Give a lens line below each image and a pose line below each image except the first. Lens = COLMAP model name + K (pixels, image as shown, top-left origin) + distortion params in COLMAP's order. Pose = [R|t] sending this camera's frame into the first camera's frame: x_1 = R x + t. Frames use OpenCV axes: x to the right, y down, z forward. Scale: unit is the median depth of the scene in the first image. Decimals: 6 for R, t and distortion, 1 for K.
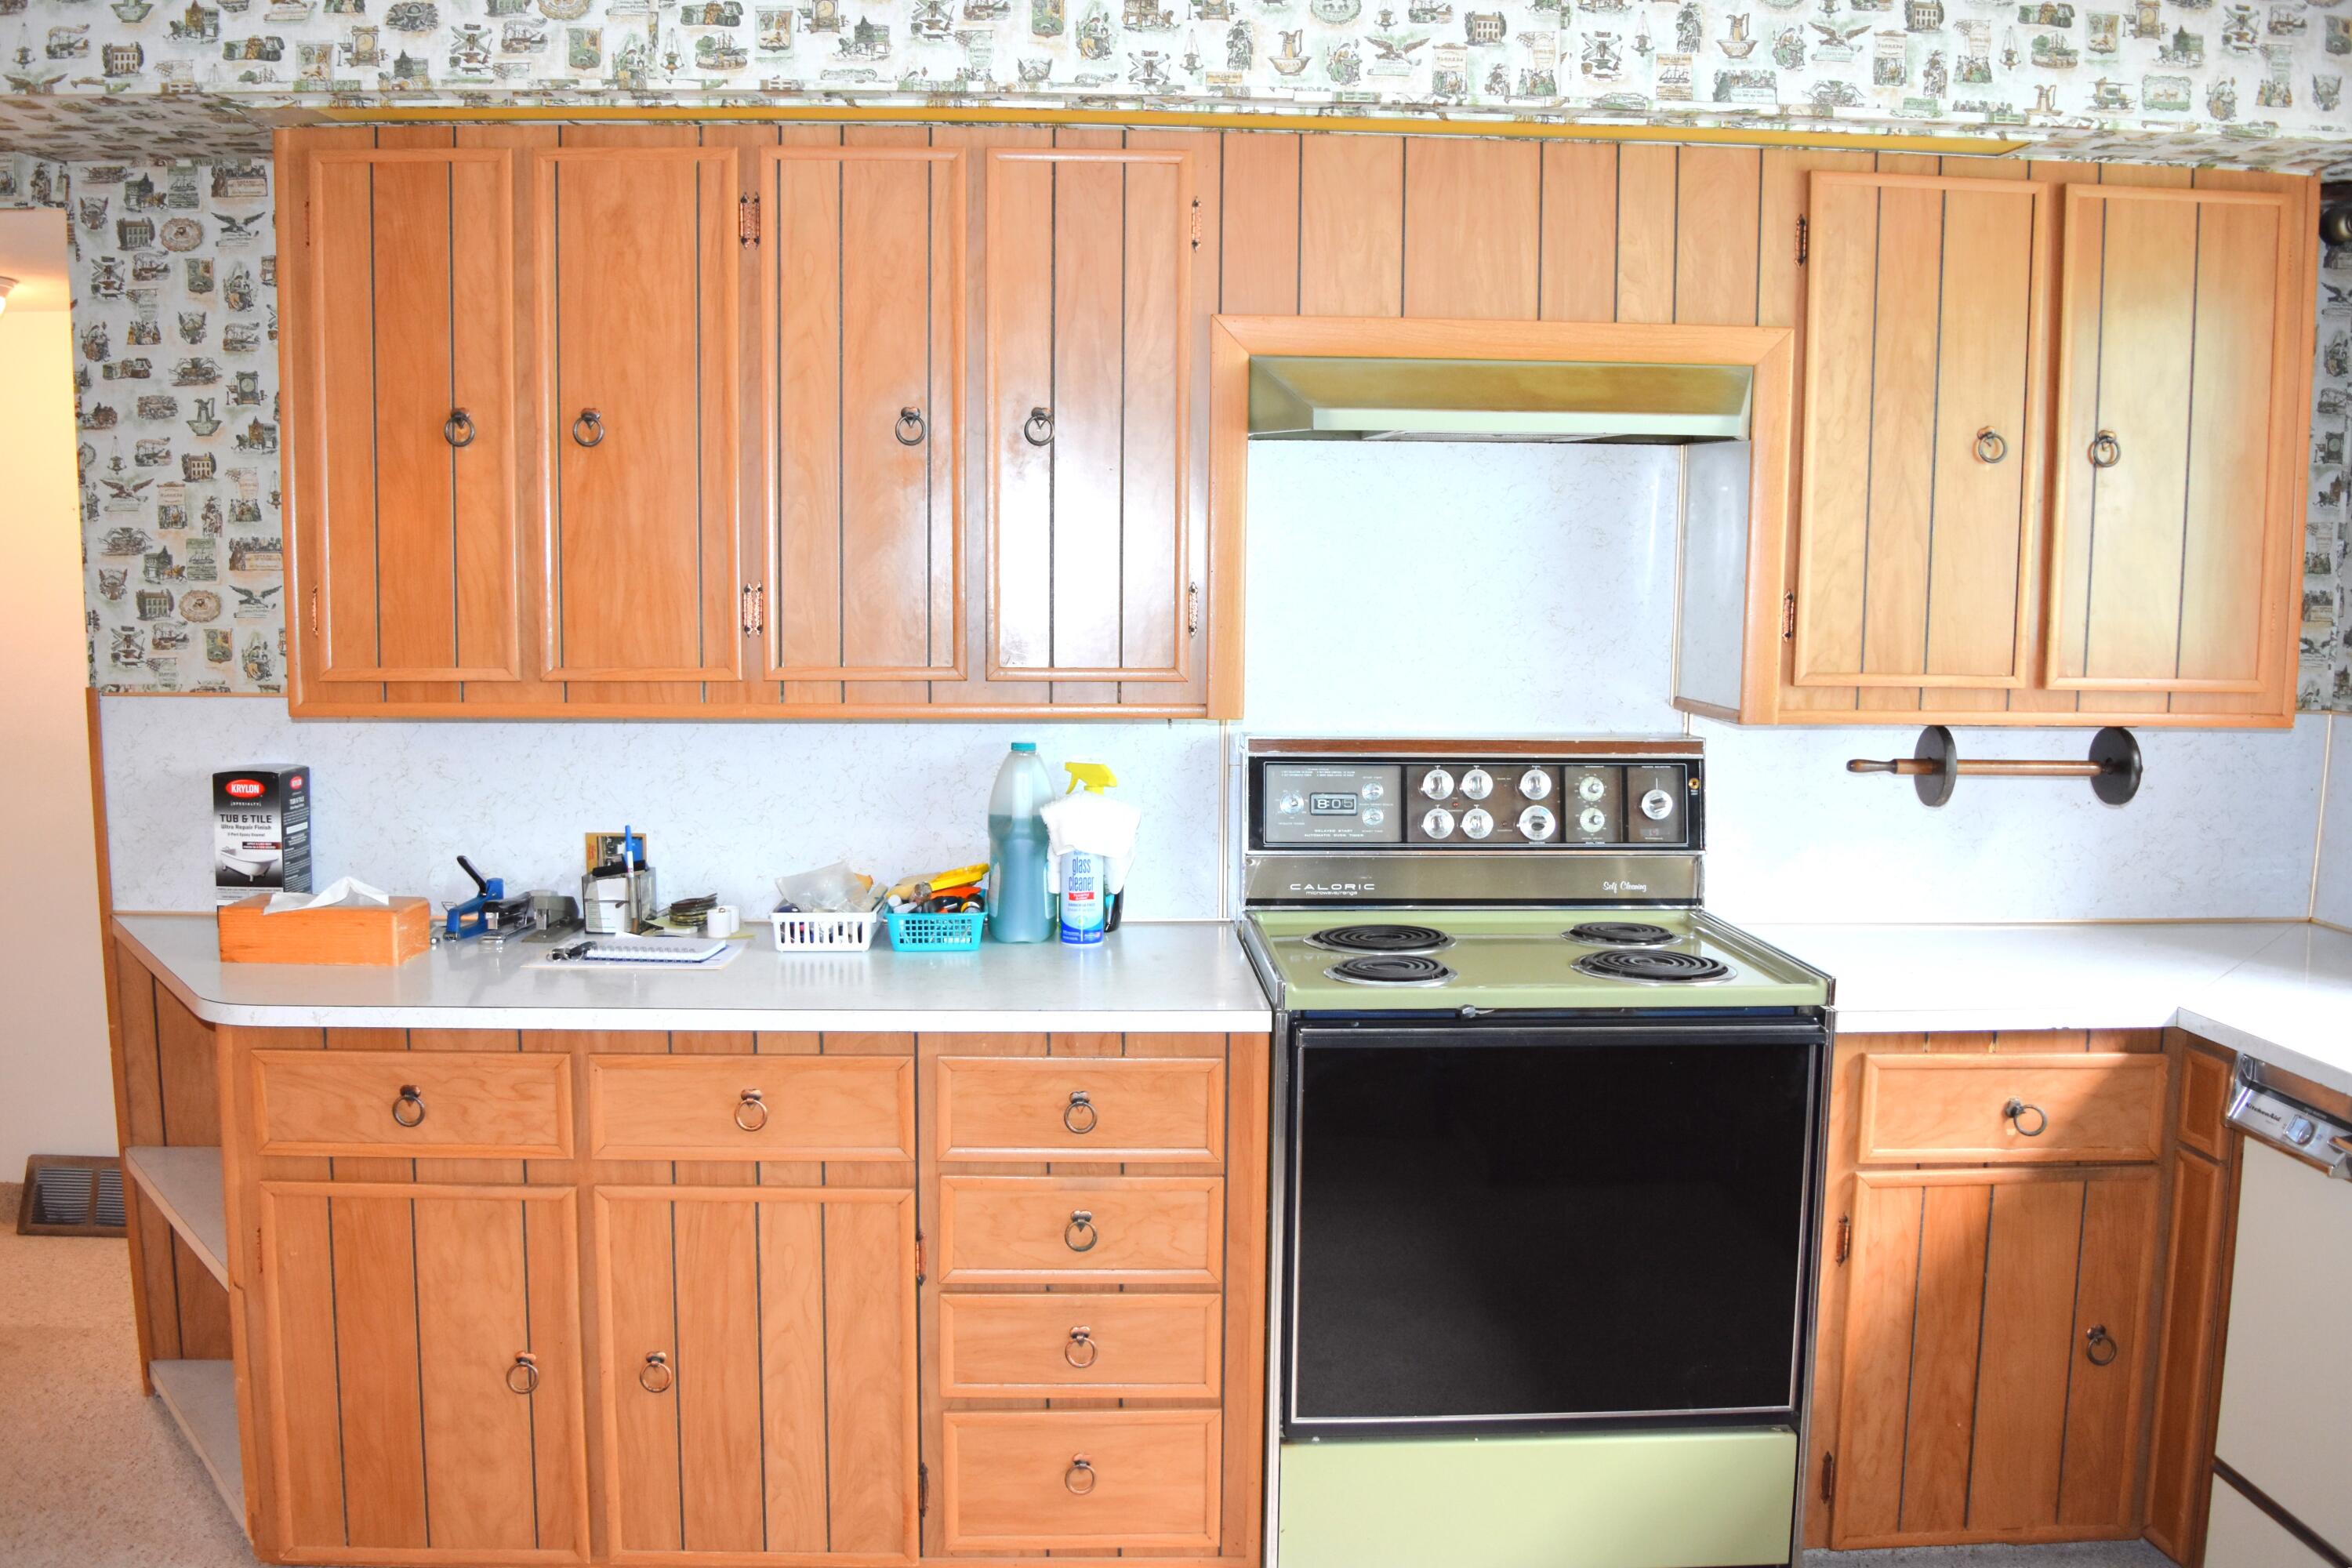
lens RADIAL K [[1876.4, 0, 1175.8], [0, 1876.4, 772.9], [0, 0, 1]] dist [-0.097952, 0.022683]
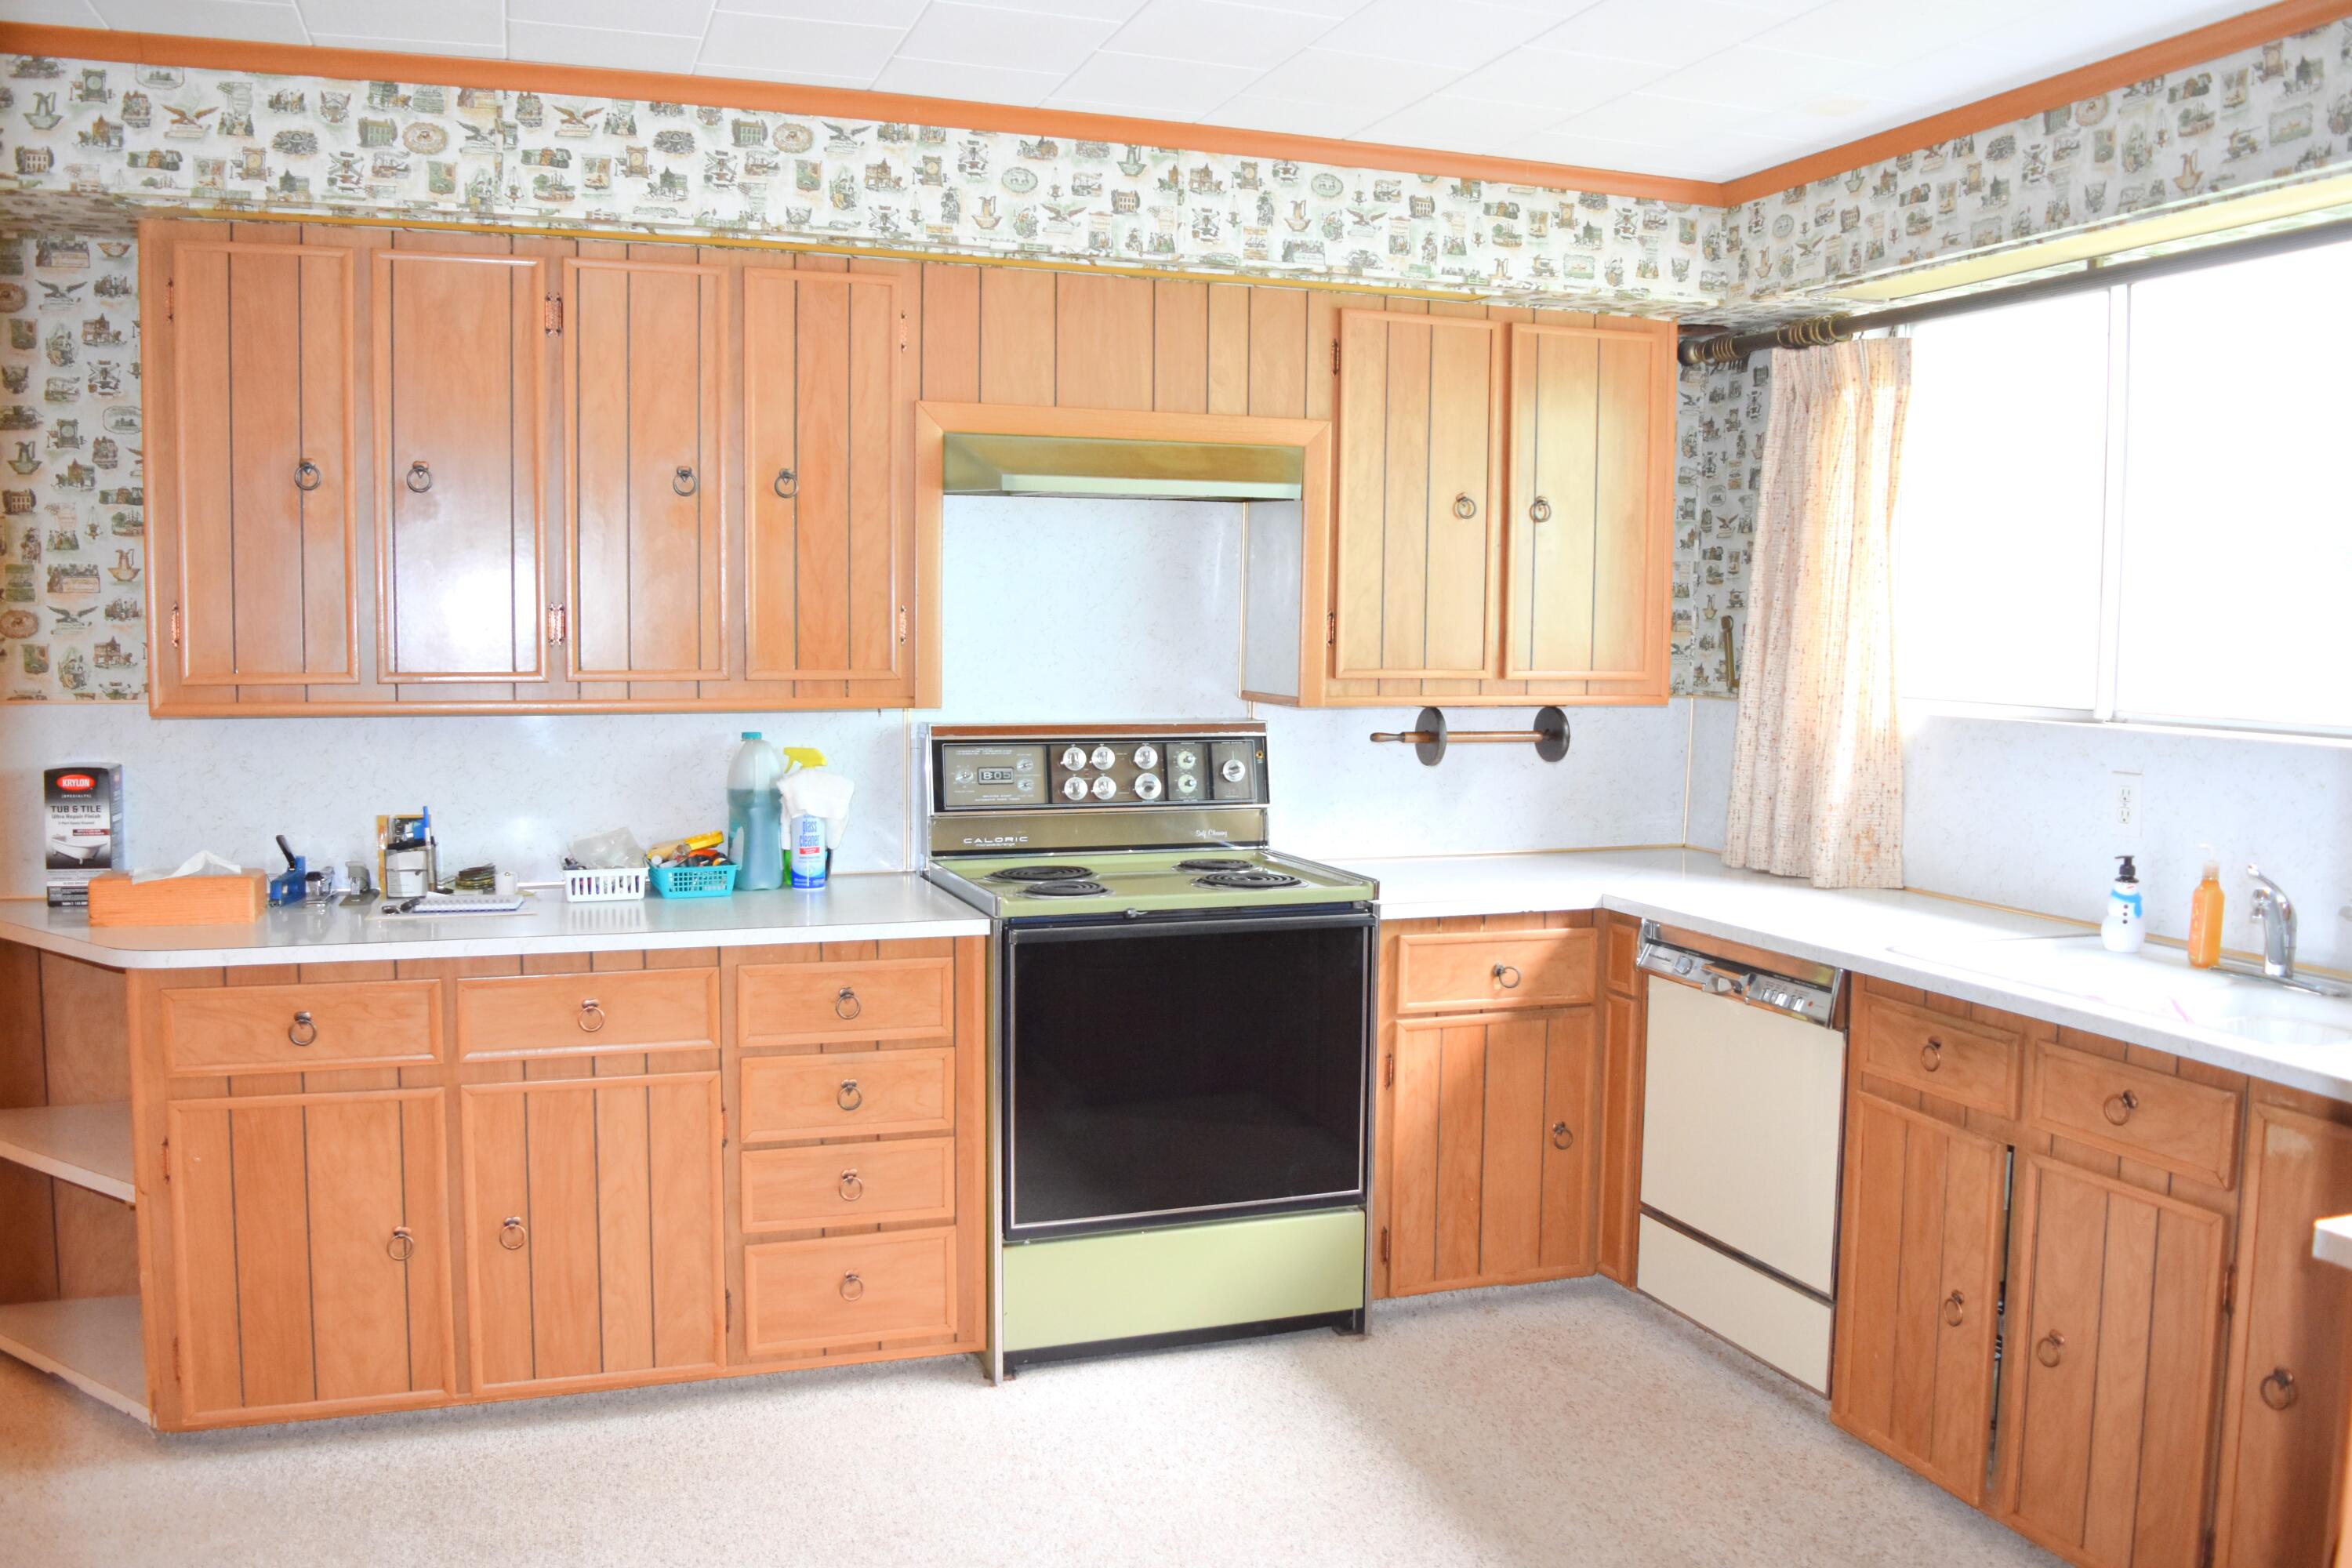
lens RADIAL K [[1876.4, 0, 1175.8], [0, 1876.4, 772.9], [0, 0, 1]] dist [-0.097952, 0.022683]
pose [[0.956328, -0.022875, 0.291400, -0.207116], [0.028541, 0.999477, -0.015210, 0.045071], [-0.290900, 0.022862, 0.956480, -0.327193]]
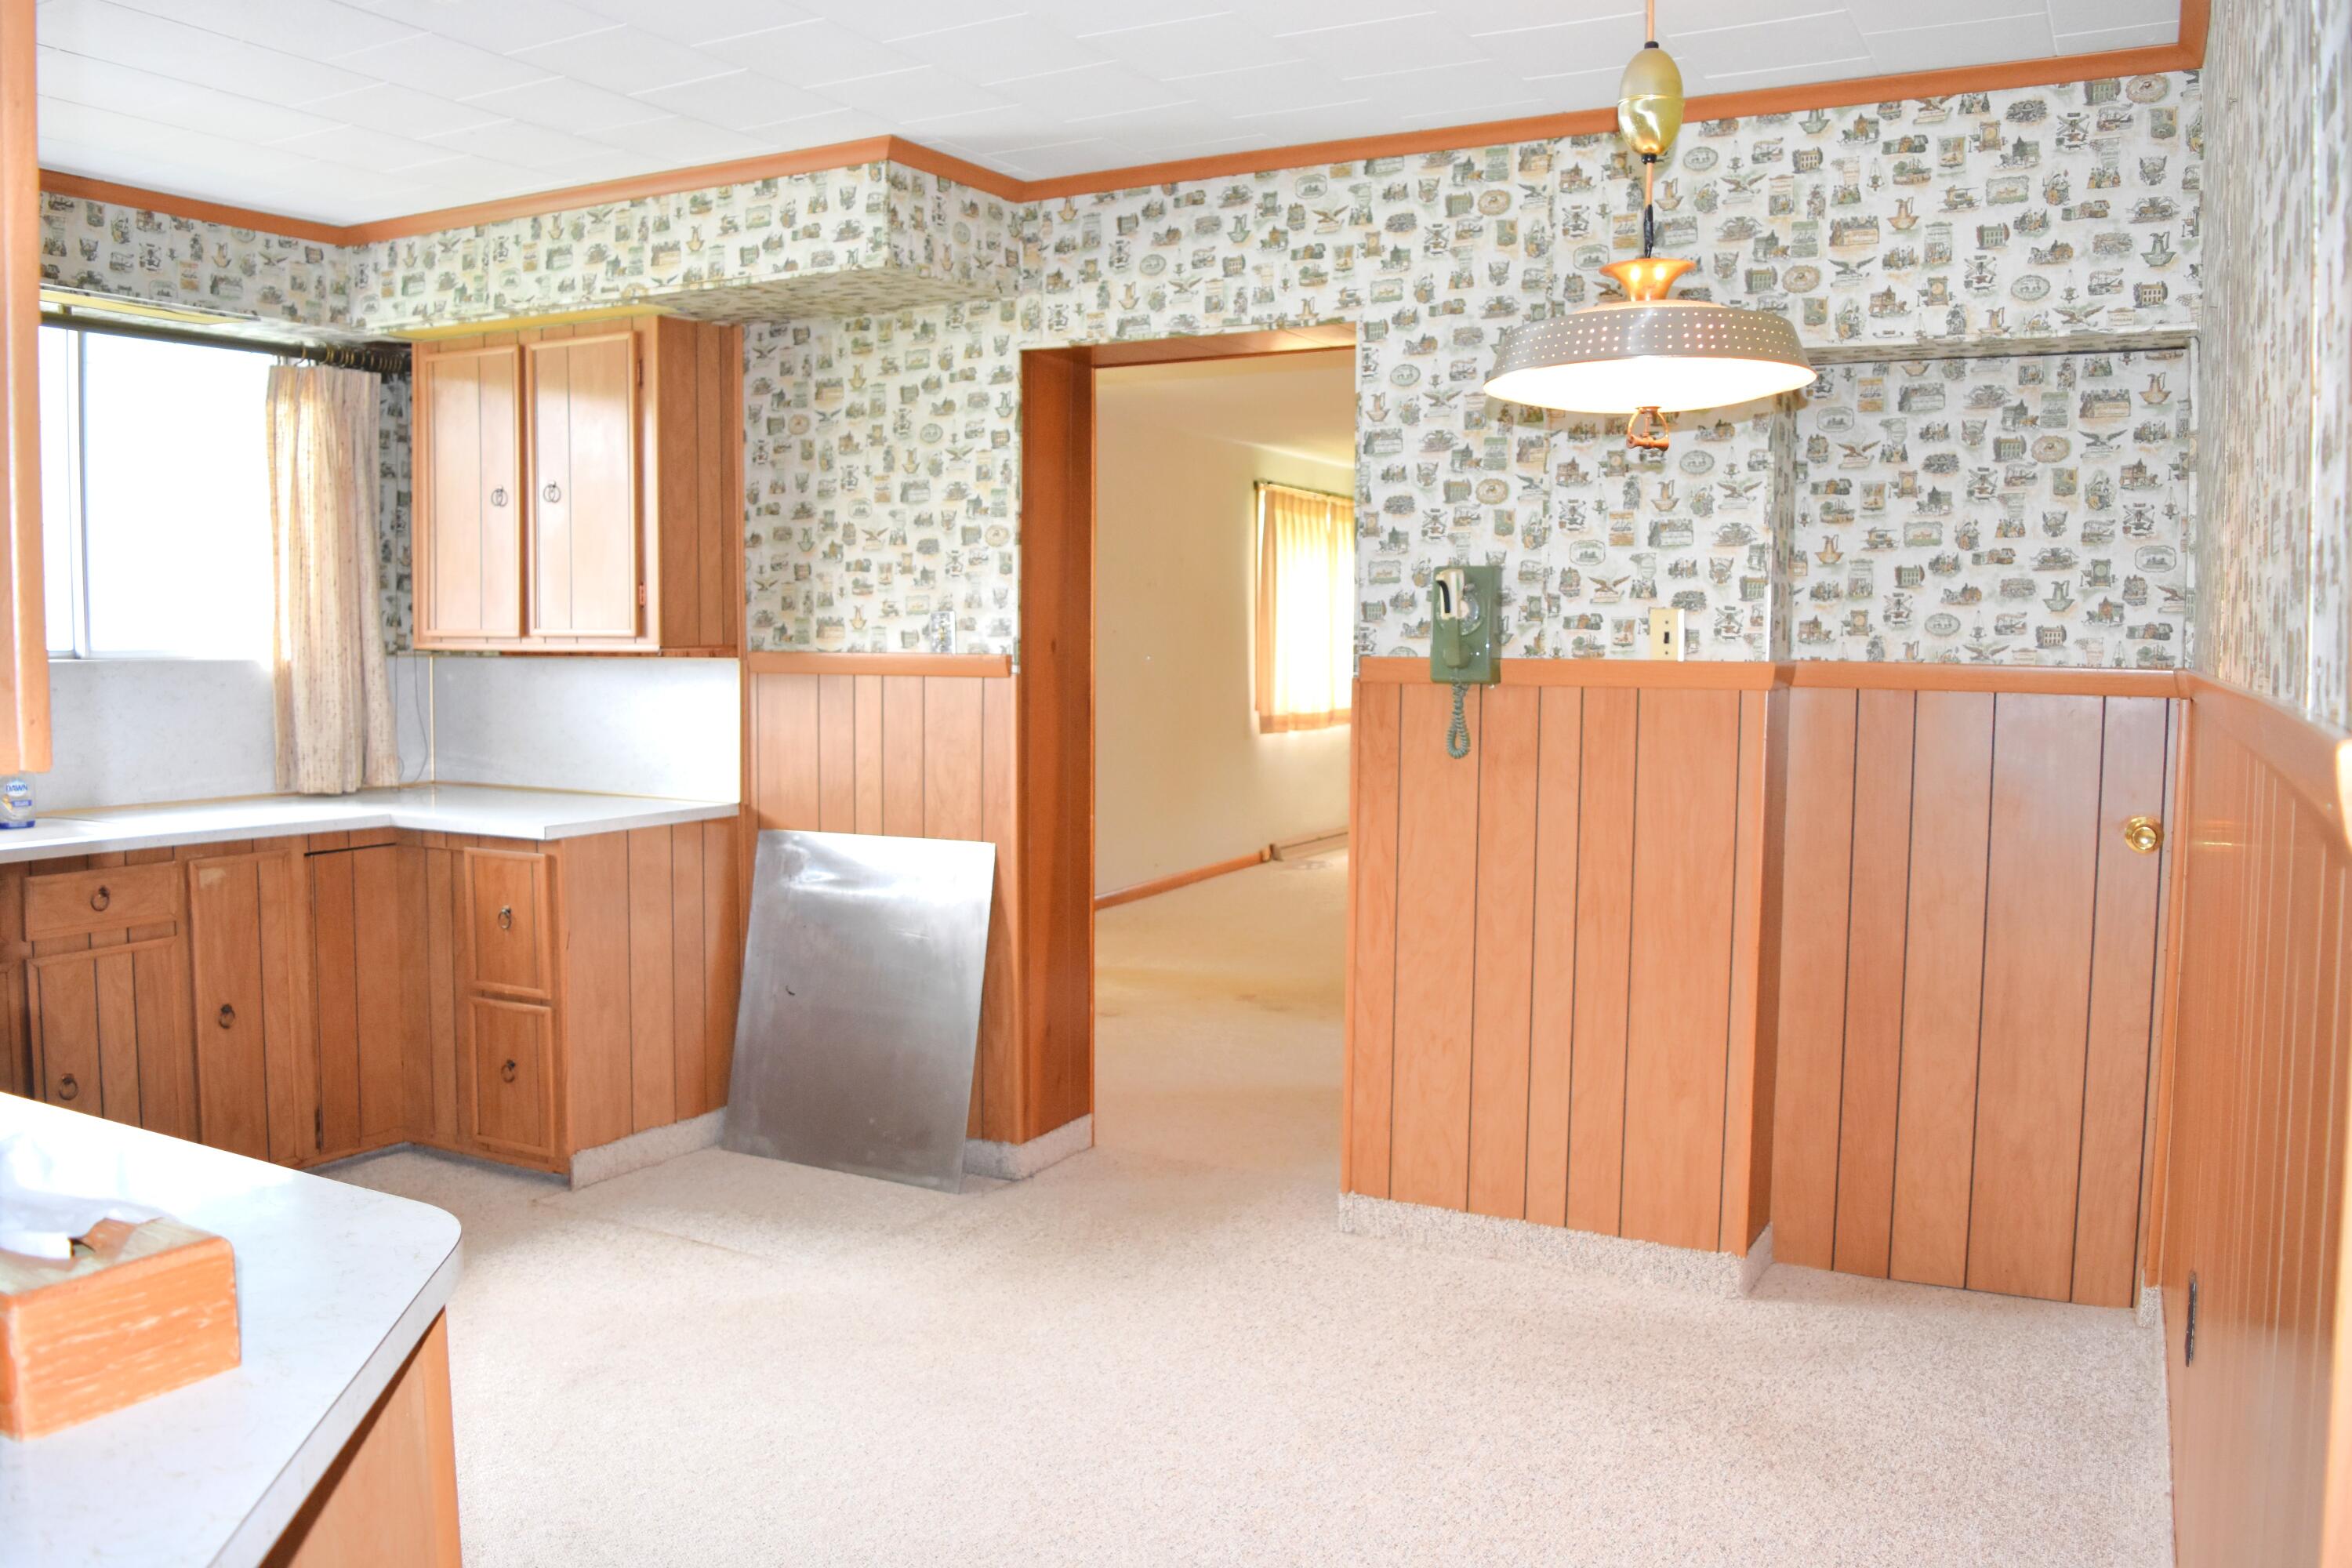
lens RADIAL K [[1876.4, 0, 1175.8], [0, 1876.4, 772.9], [0, 0, 1]] dist [-0.097952, 0.022683]
pose [[-0.853294, -0.052771, 0.518753, -0.971807], [0.040316, 0.985210, 0.166538, -0.091158], [-0.519869, 0.163020, -0.838547, 1.294204]]
